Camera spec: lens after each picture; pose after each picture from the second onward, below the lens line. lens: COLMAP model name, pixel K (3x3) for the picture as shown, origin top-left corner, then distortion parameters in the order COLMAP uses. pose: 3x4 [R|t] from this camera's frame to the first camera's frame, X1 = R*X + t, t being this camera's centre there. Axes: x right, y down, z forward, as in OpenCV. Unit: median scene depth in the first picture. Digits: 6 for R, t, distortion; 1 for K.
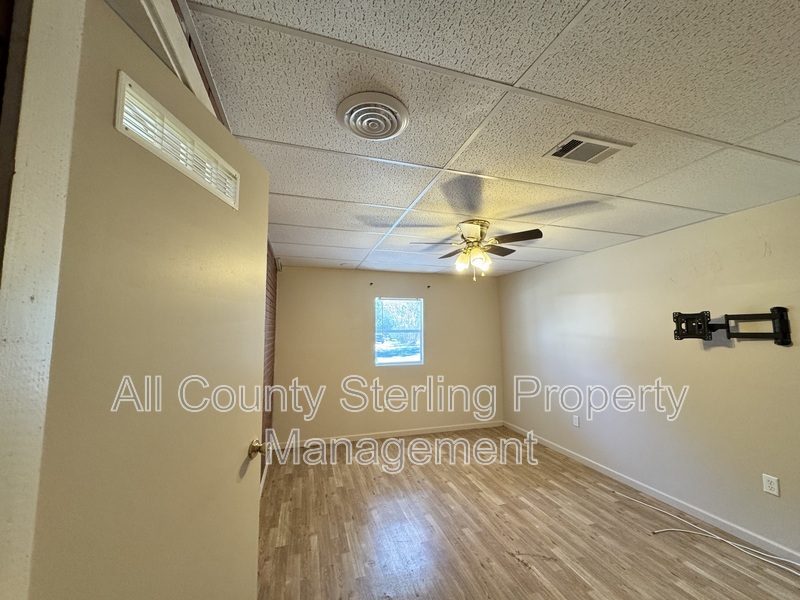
lens RADIAL K [[318.8, 0, 400.6], [0, 318.8, 300.5], [0, 0, 1]] dist [-0.001444, 0.000083]
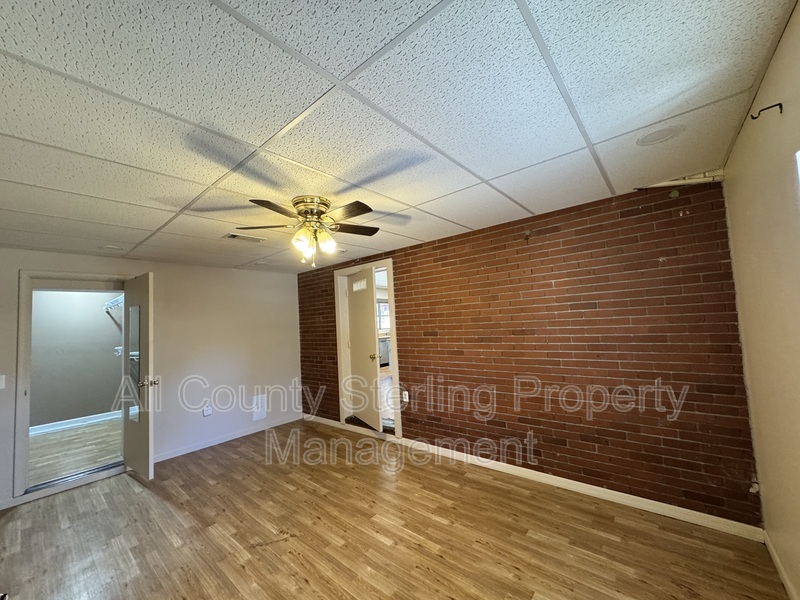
lens RADIAL K [[318.8, 0, 400.6], [0, 318.8, 300.5], [0, 0, 1]] dist [-0.001444, 0.000083]
pose [[-0.836557, 0.019108, -0.547547, 0.514014], [0.110107, 0.984865, -0.133854, 0.170196], [0.536702, -0.172265, -0.826000, 1.842316]]
